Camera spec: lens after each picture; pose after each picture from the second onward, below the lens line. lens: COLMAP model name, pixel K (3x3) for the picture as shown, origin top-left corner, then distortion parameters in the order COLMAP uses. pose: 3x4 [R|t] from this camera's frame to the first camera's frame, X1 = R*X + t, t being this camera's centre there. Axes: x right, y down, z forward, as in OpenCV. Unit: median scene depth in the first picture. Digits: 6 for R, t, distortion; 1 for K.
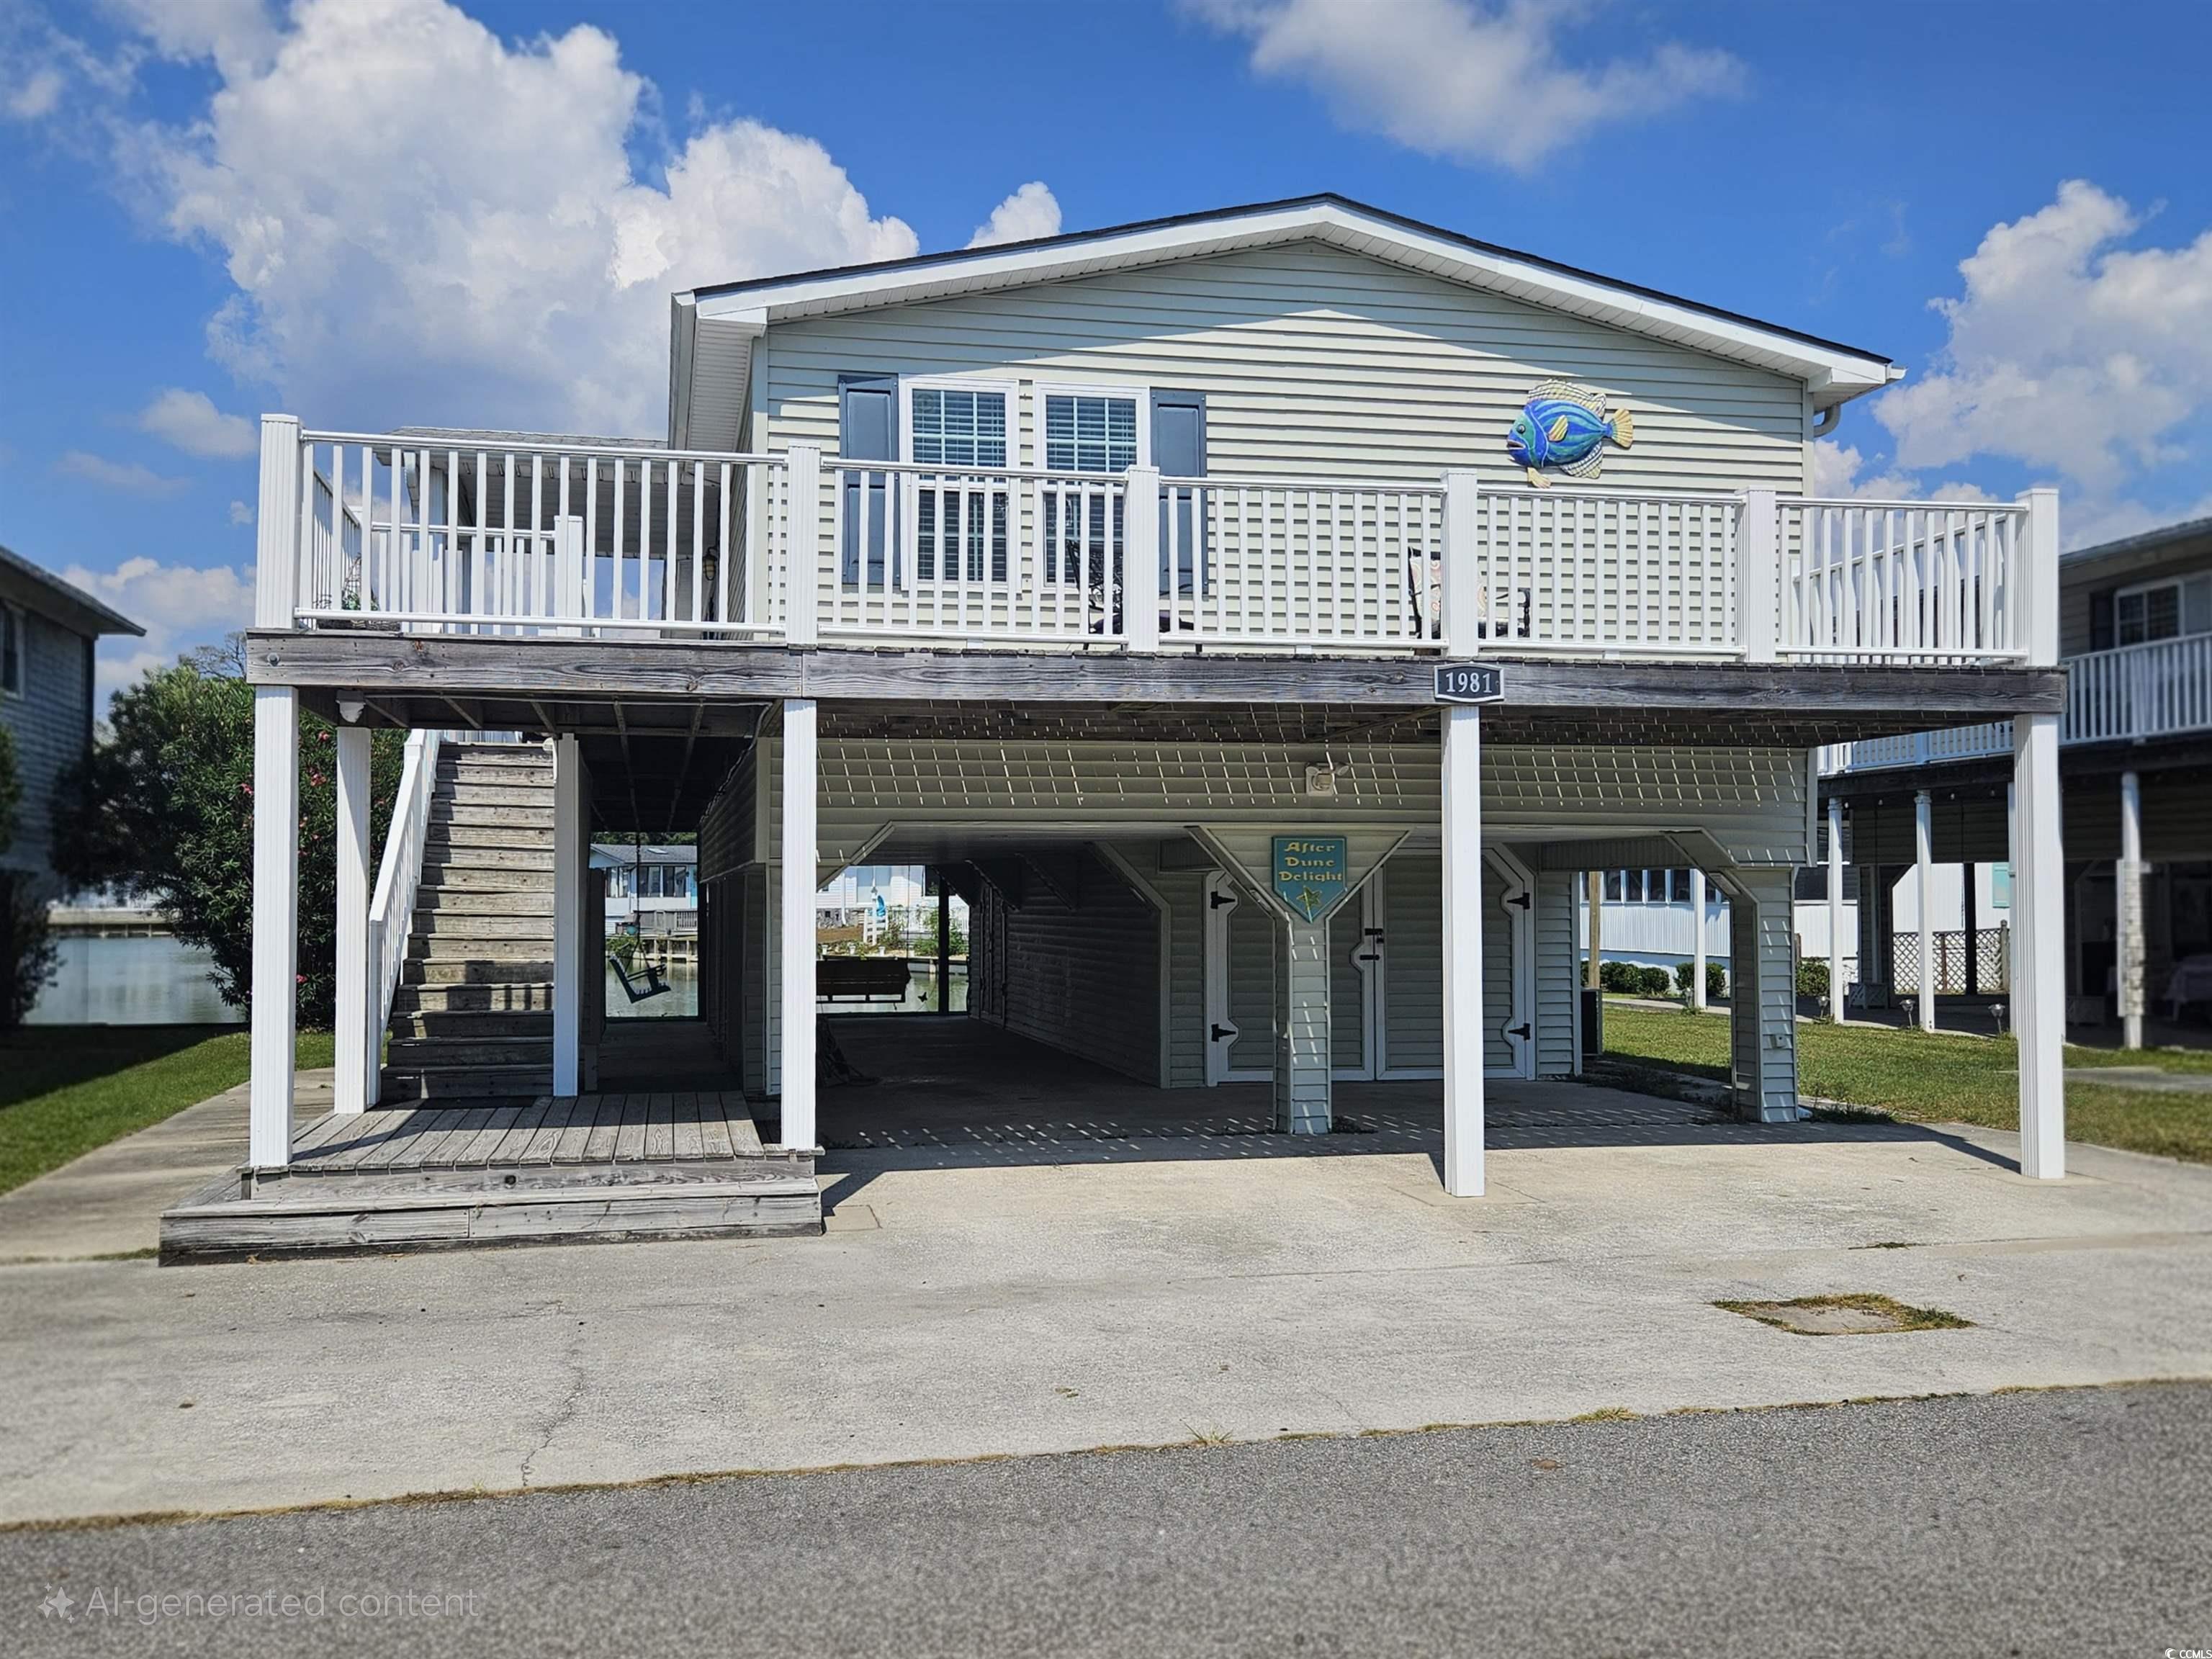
lens RADIAL K [[1564.7, 0, 1106.8], [0, 1564.7, 837.4], [0, 0, 1]] dist [0.068855, -0.060398]
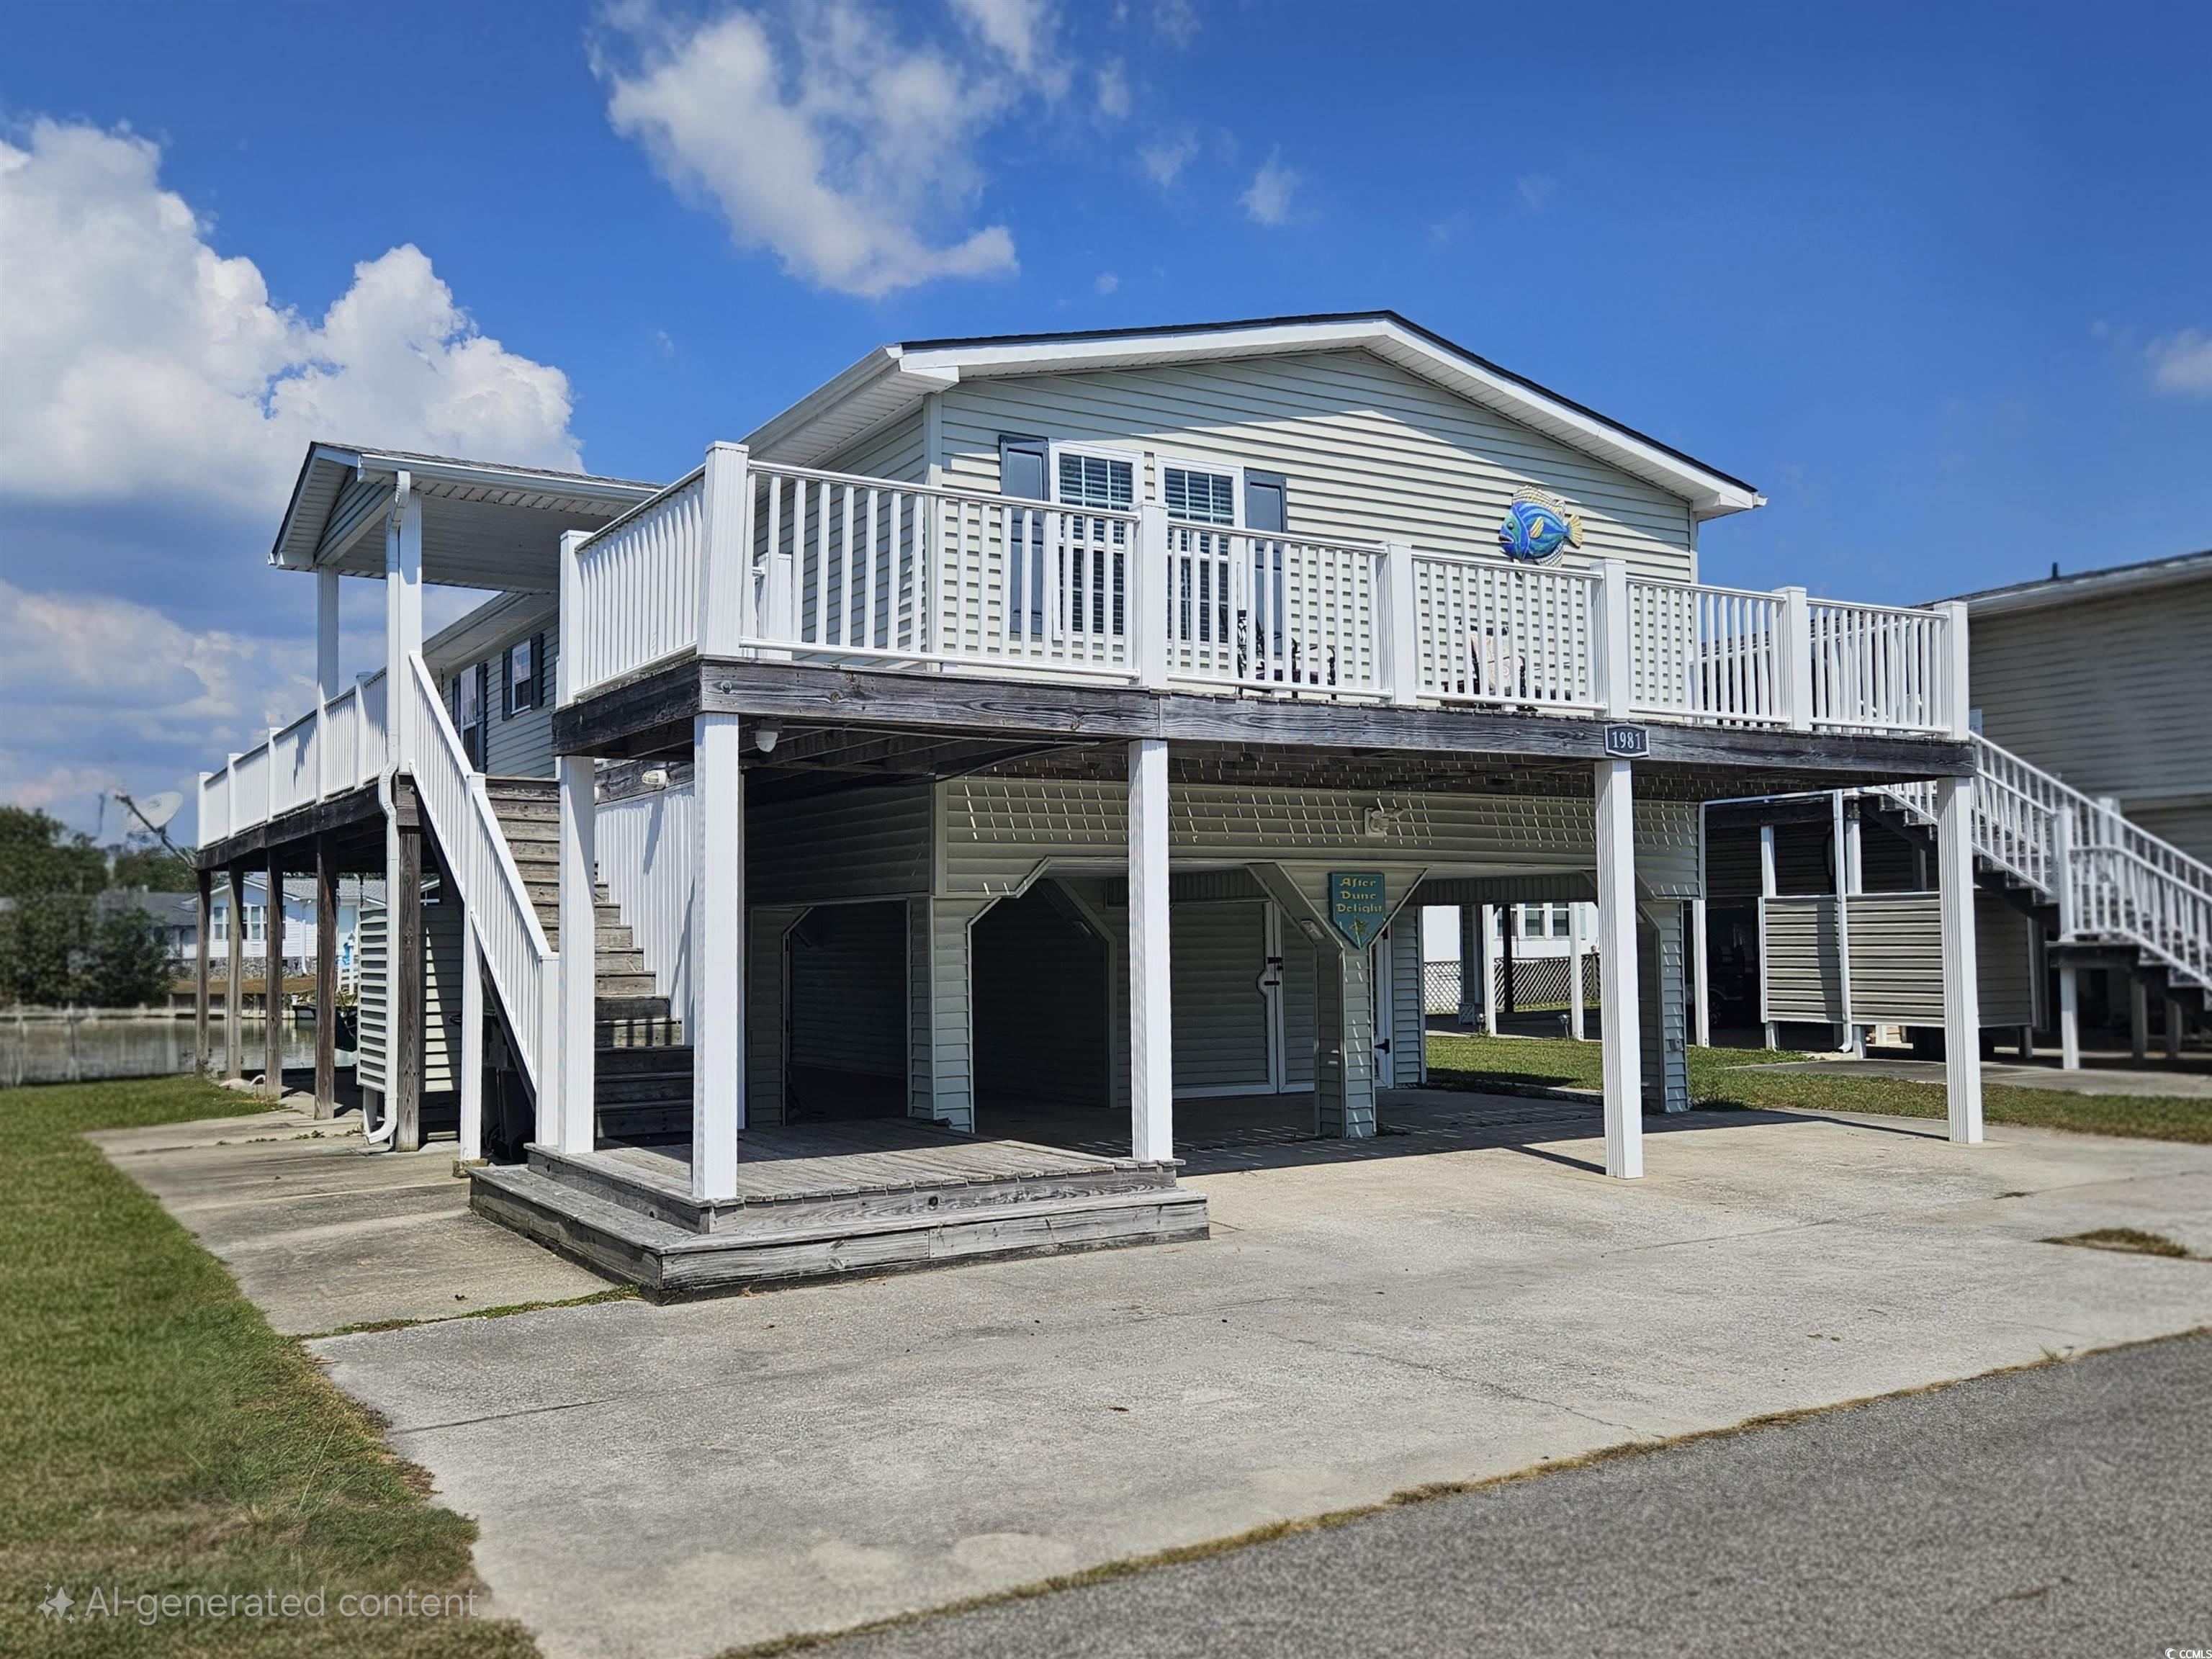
lens RADIAL K [[1471.3, 0, 1104.3], [0, 1471.3, 849.1], [0, 0, 1]] dist [0.067333, -0.064061]
pose [[0.963031, 0.007184, 0.269296, -0.374278], [-0.001368, 0.999762, -0.021779, 0.006443], [-0.269388, 0.020606, 0.962811, 0.030737]]
